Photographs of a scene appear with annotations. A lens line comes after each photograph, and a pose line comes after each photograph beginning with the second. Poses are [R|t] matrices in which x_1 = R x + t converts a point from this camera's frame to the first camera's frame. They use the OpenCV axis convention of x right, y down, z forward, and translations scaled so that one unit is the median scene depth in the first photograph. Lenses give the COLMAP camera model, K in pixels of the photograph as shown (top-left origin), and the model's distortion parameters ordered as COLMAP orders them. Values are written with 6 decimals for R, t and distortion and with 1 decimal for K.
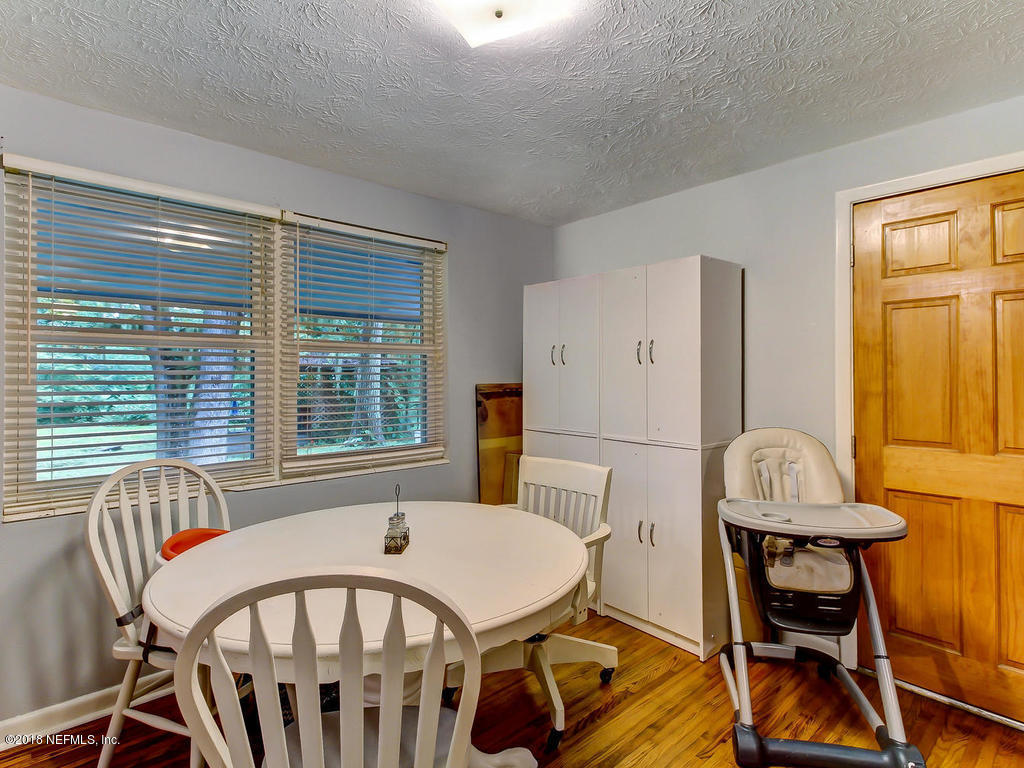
lens RADIAL K [[531.7, 0, 517.1], [0, 531.7, 369.0], [0, 0, 1]] dist [0.020781, -0.001062]
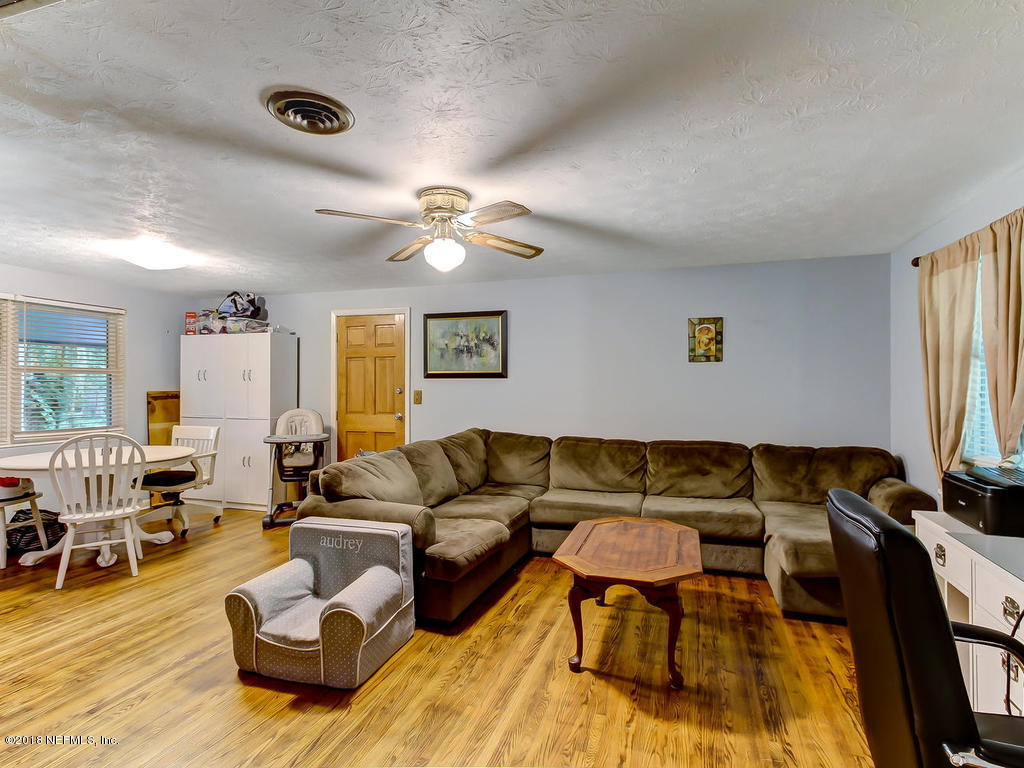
lens RADIAL K [[531.7, 0, 516.3], [0, 531.7, 386.6], [0, 0, 1]] dist [0.020781, -0.001062]
pose [[0.867297, 0.001375, 0.497788, 0.121703], [-0.007039, 0.999930, 0.009502, -0.015339], [-0.497740, -0.011745, 0.867247, -1.418470]]
